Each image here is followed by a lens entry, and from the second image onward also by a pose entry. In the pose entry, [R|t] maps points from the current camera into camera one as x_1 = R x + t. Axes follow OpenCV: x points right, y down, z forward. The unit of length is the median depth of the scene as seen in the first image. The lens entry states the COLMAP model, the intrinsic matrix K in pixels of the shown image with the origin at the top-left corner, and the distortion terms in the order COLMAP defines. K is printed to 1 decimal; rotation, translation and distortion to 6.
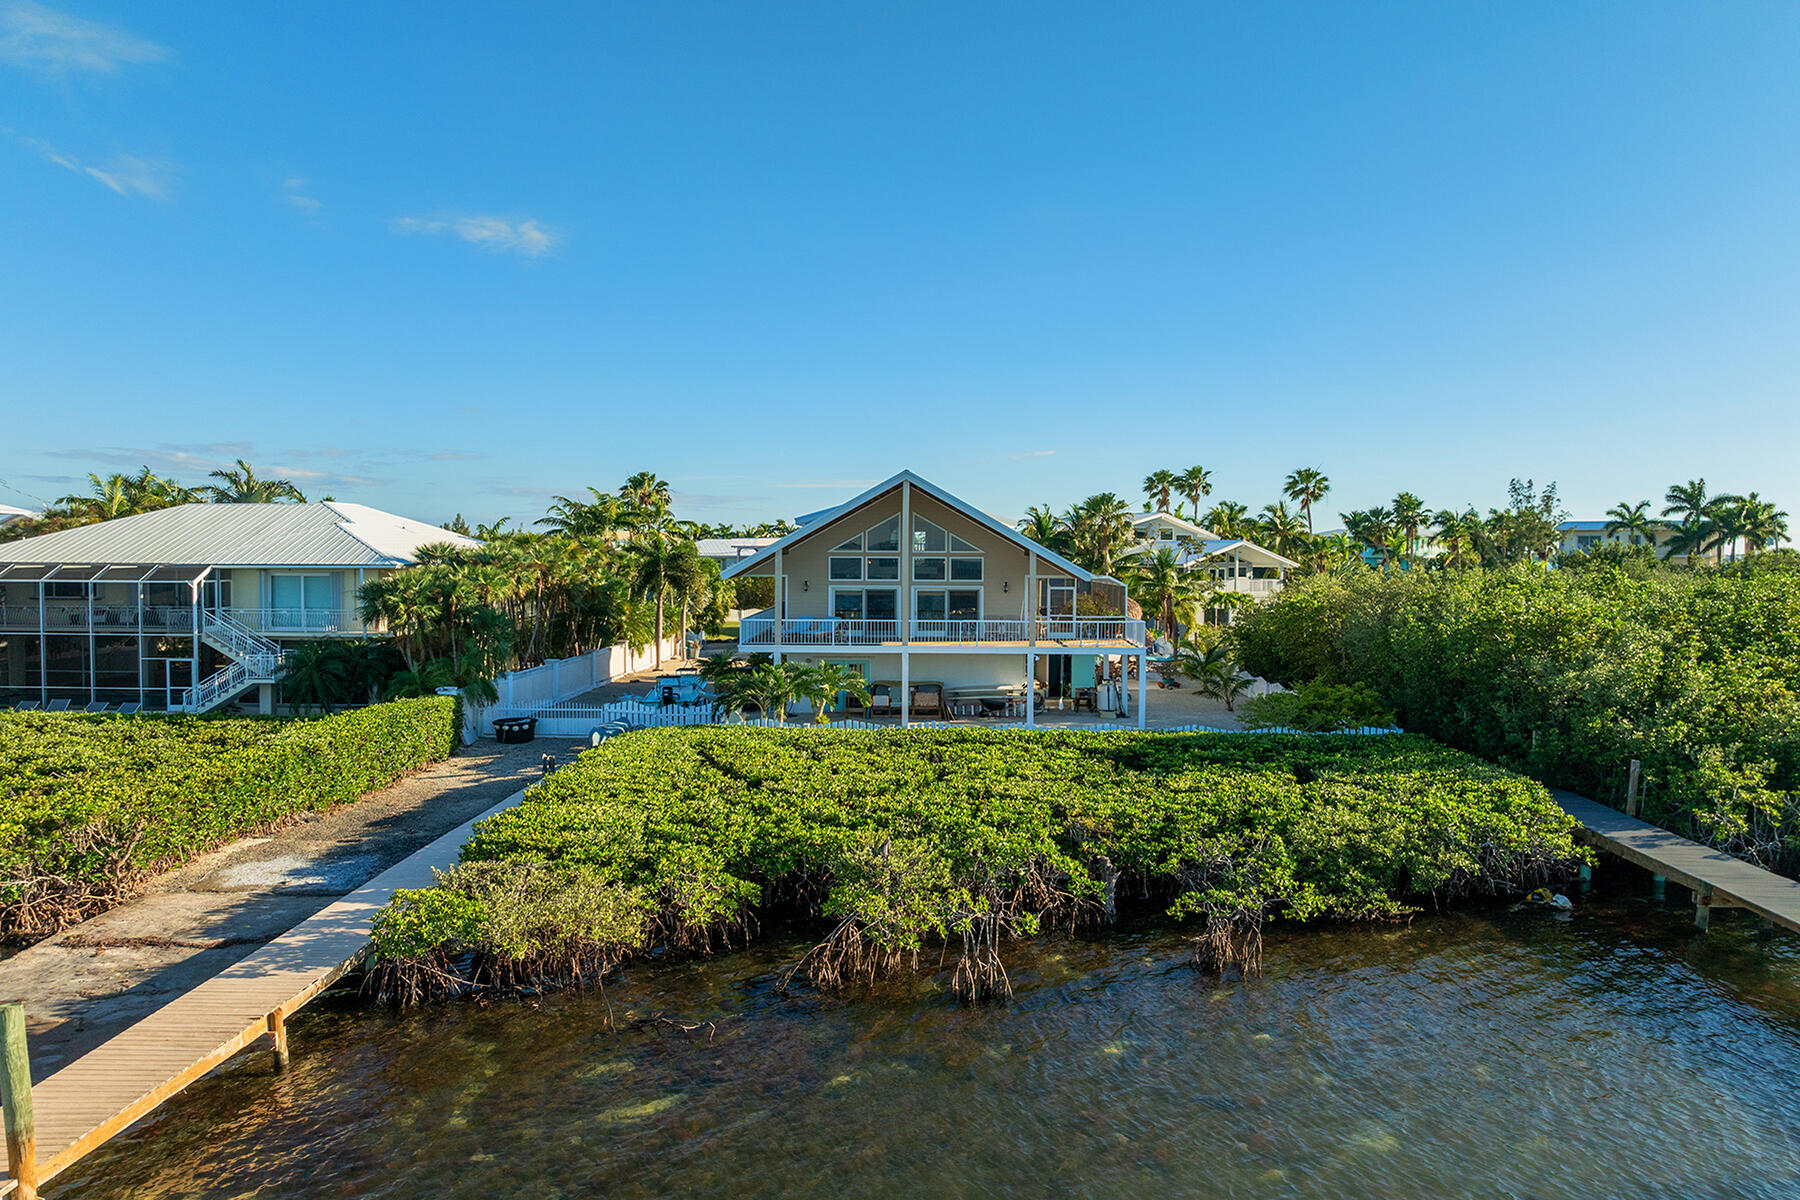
lens RADIAL K [[1284.4, 0, 900.7], [0, 1284.4, 583.3], [0, 0, 1]] dist [-0.049548, 0.026174]
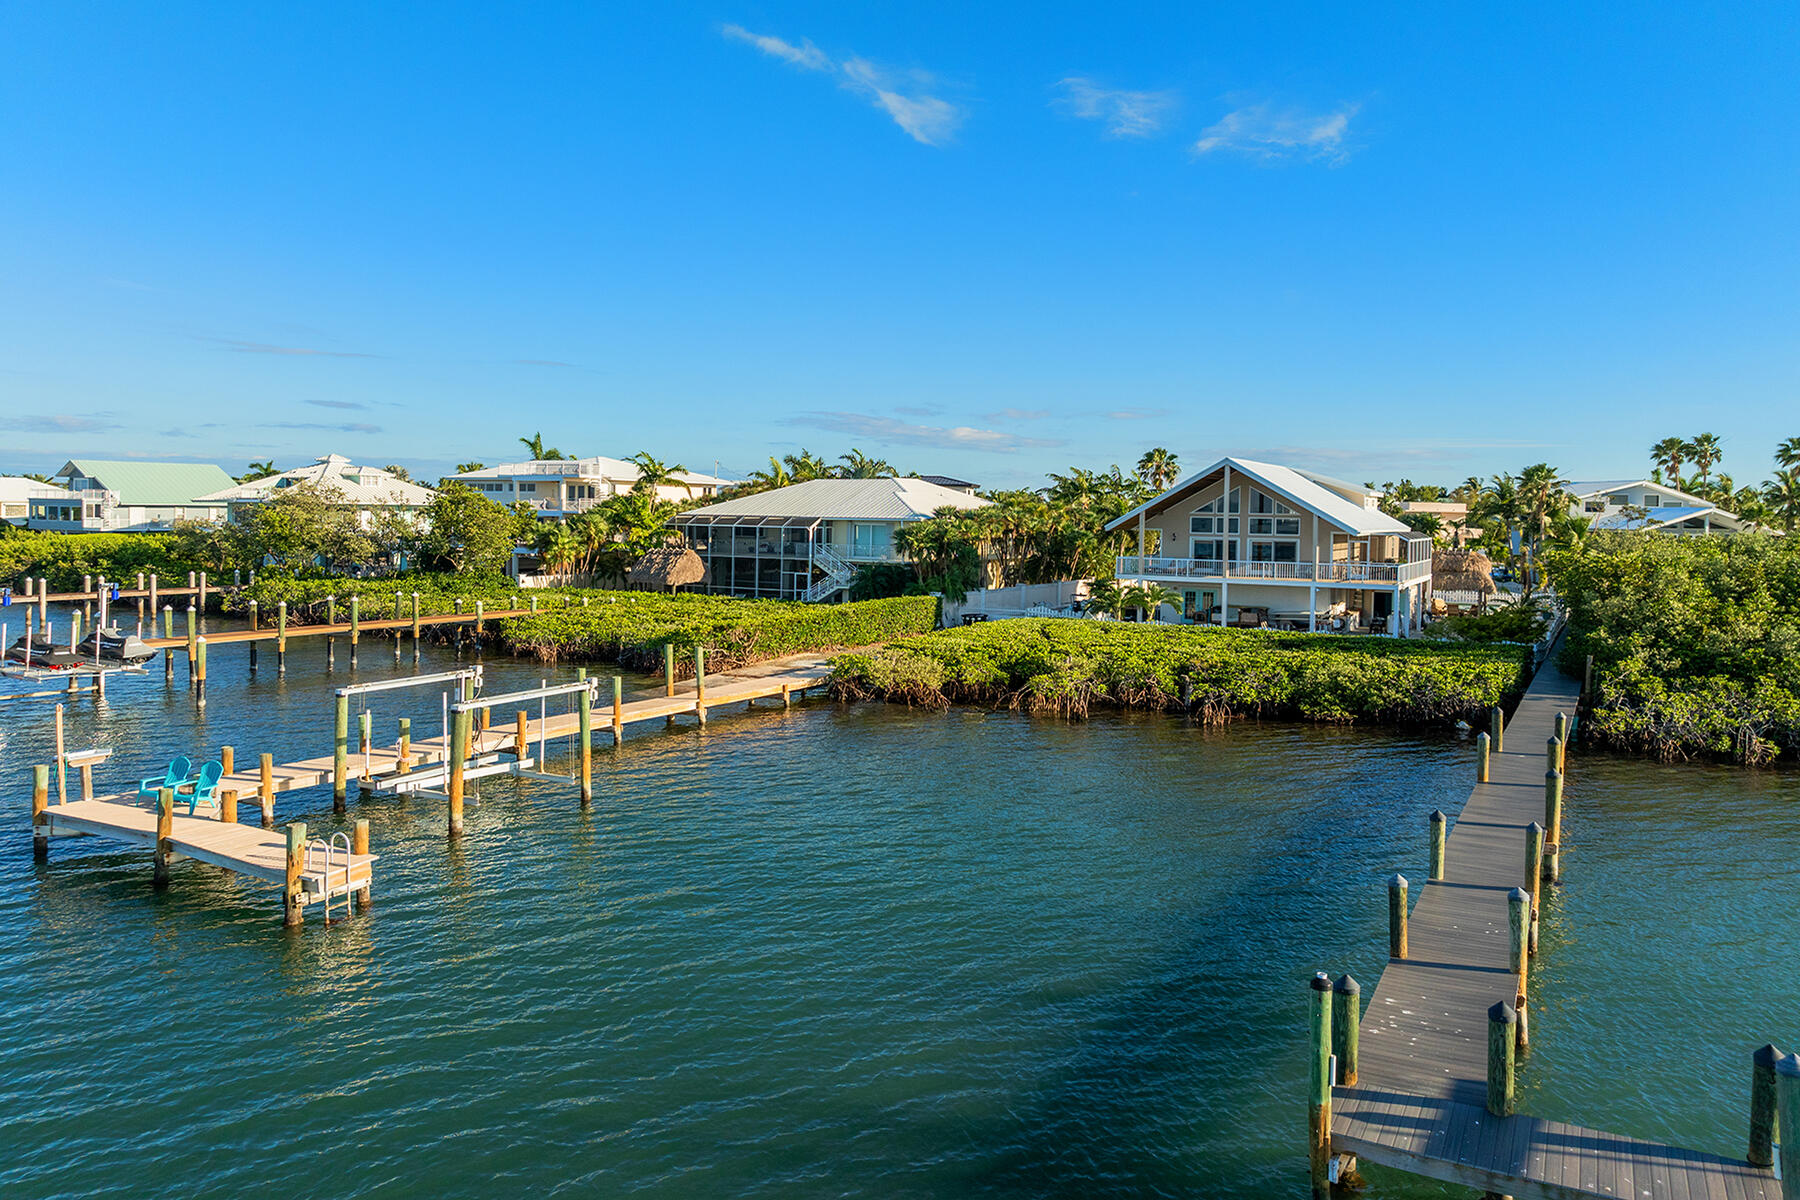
lens RADIAL K [[1284.4, 0, 898.2], [0, 1284.4, 599.5], [0, 0, 1]] dist [-0.049548, 0.026174]
pose [[0.881341, 0.039922, -0.470792, 0.345121], [-0.019796, 0.998669, 0.047625, 0.010678], [0.472066, -0.032654, 0.880958, -0.441013]]
